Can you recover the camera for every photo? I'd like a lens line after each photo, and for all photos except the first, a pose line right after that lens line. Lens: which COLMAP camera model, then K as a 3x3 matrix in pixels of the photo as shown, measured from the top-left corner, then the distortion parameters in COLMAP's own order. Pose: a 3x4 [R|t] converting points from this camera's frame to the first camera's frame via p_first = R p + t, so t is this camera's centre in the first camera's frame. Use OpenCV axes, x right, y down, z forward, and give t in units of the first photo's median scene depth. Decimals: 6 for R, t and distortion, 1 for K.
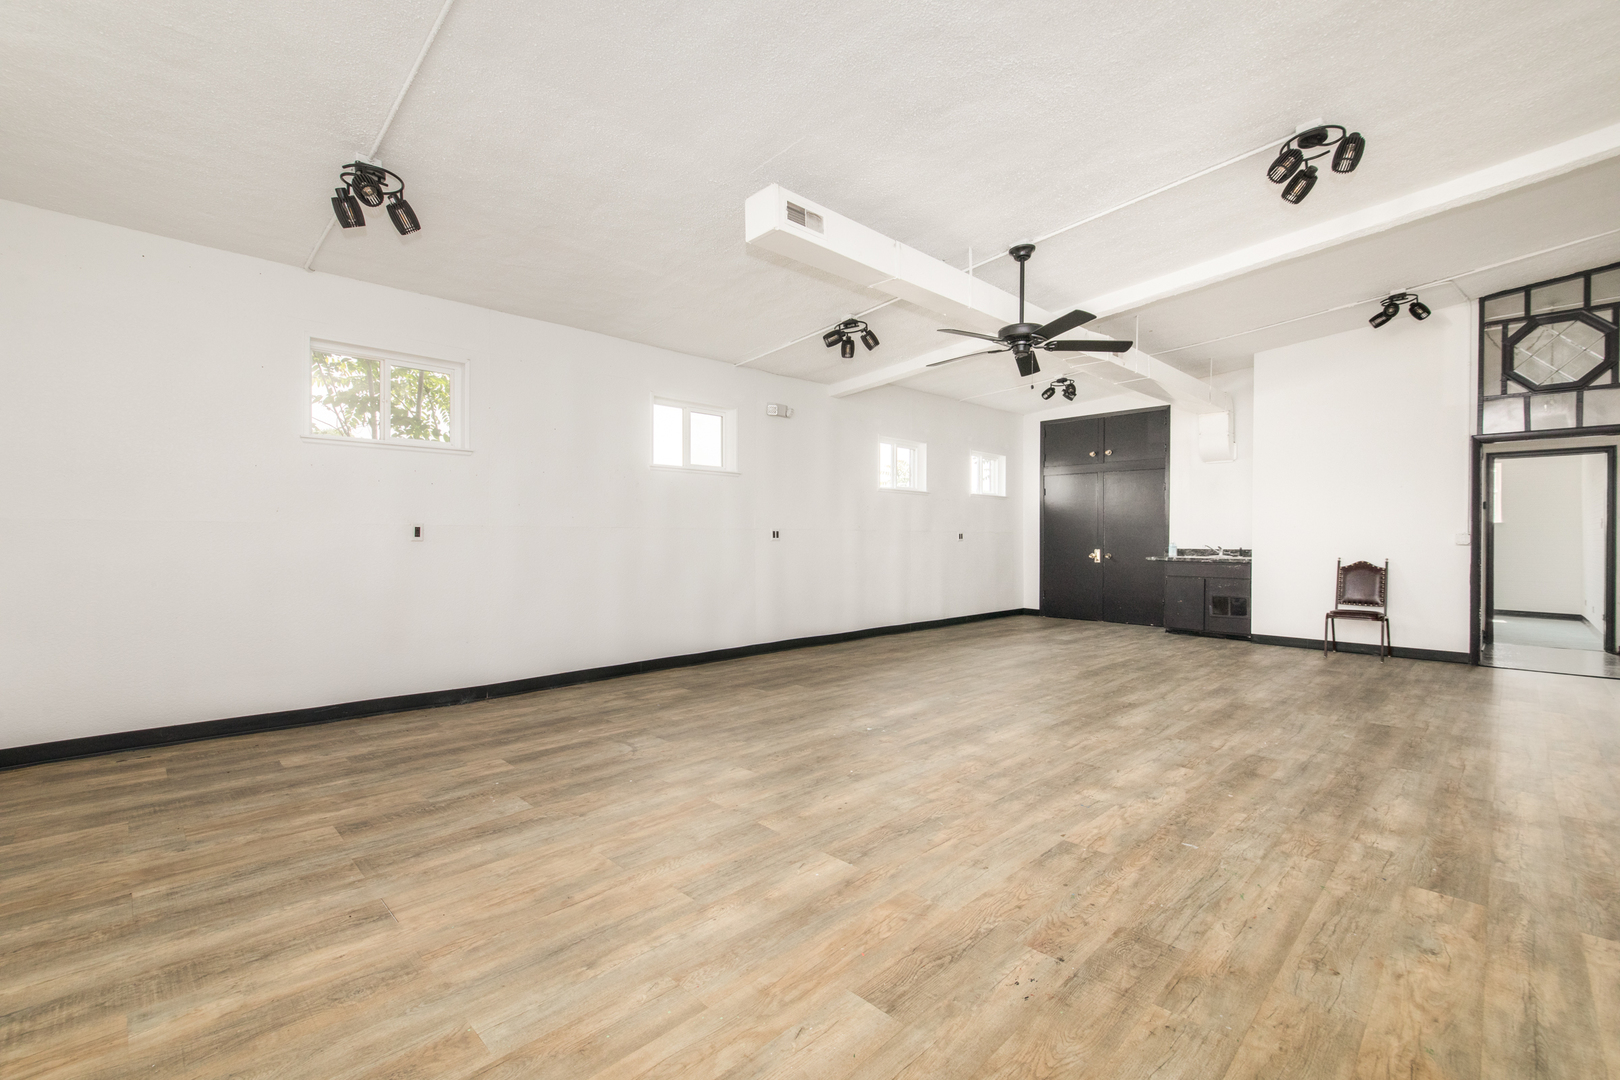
lens RADIAL K [[694.3, 0, 813.5], [0, 694.3, 544.3], [0, 0, 1]] dist [-0.001999, 0.000158]
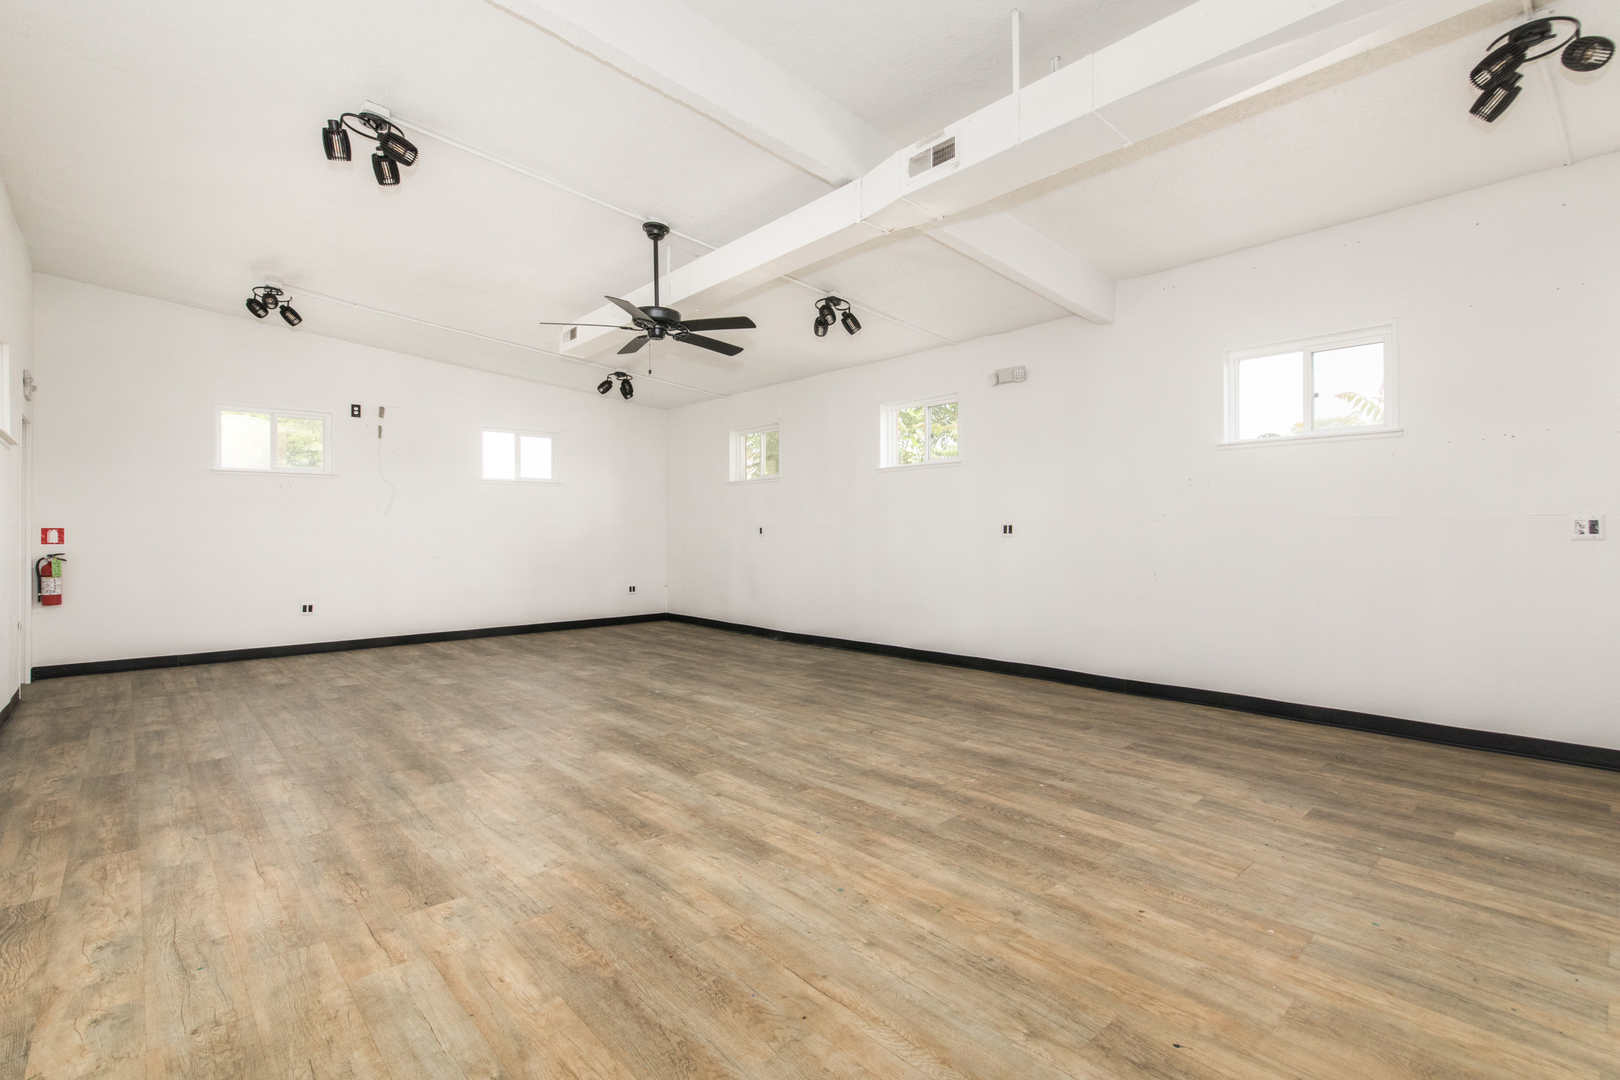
lens RADIAL K [[737.3, 0, 813.9], [0, 737.3, 534.6], [0, 0, 1]] dist [-0.034265, -0.001121]
pose [[-0.021236, -0.003919, -0.999767, 1.630176], [-0.010244, 0.999941, -0.003702, -0.005674], [0.999722, 0.010163, -0.021275, 1.557536]]
